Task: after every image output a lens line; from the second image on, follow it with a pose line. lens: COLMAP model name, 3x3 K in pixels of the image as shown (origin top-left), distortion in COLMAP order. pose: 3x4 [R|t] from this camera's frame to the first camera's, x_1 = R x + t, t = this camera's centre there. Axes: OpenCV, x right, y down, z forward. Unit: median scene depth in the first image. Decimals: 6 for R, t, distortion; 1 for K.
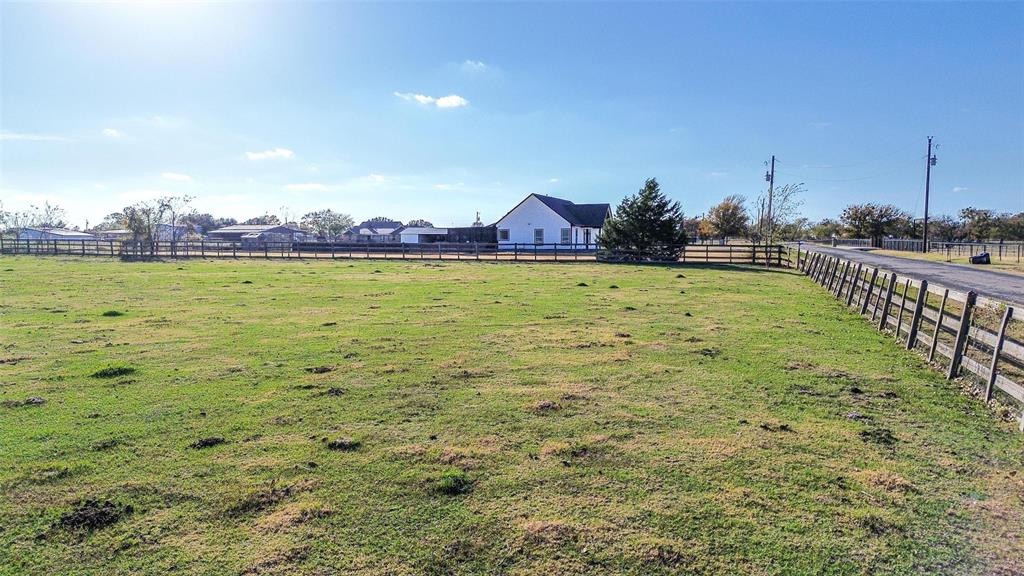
lens RADIAL K [[751.1, 0, 512.0], [0, 751.1, 288.0], [0, 0, 1]] dist [0.045172, -0.002111]
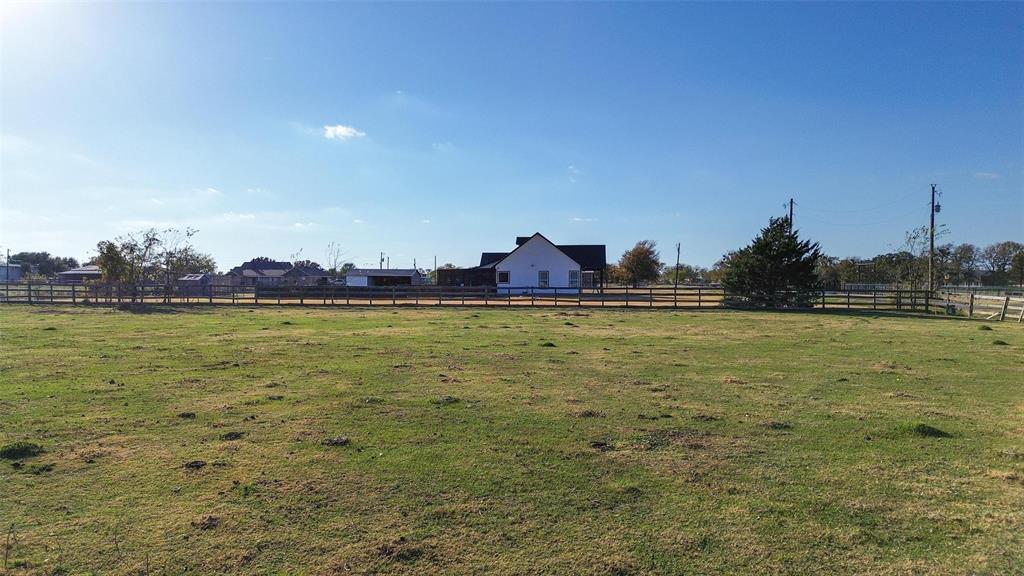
lens RADIAL K [[743.6, 0, 512.0], [0, 743.6, 288.0], [0, 0, 1]] dist [0.035007, 0.000168]
pose [[0.974914, -0.000294, 0.222581, -0.235599], [0.012723, 0.998438, -0.054407, -0.010393], [-0.222217, 0.055874, 0.973395, 0.141729]]
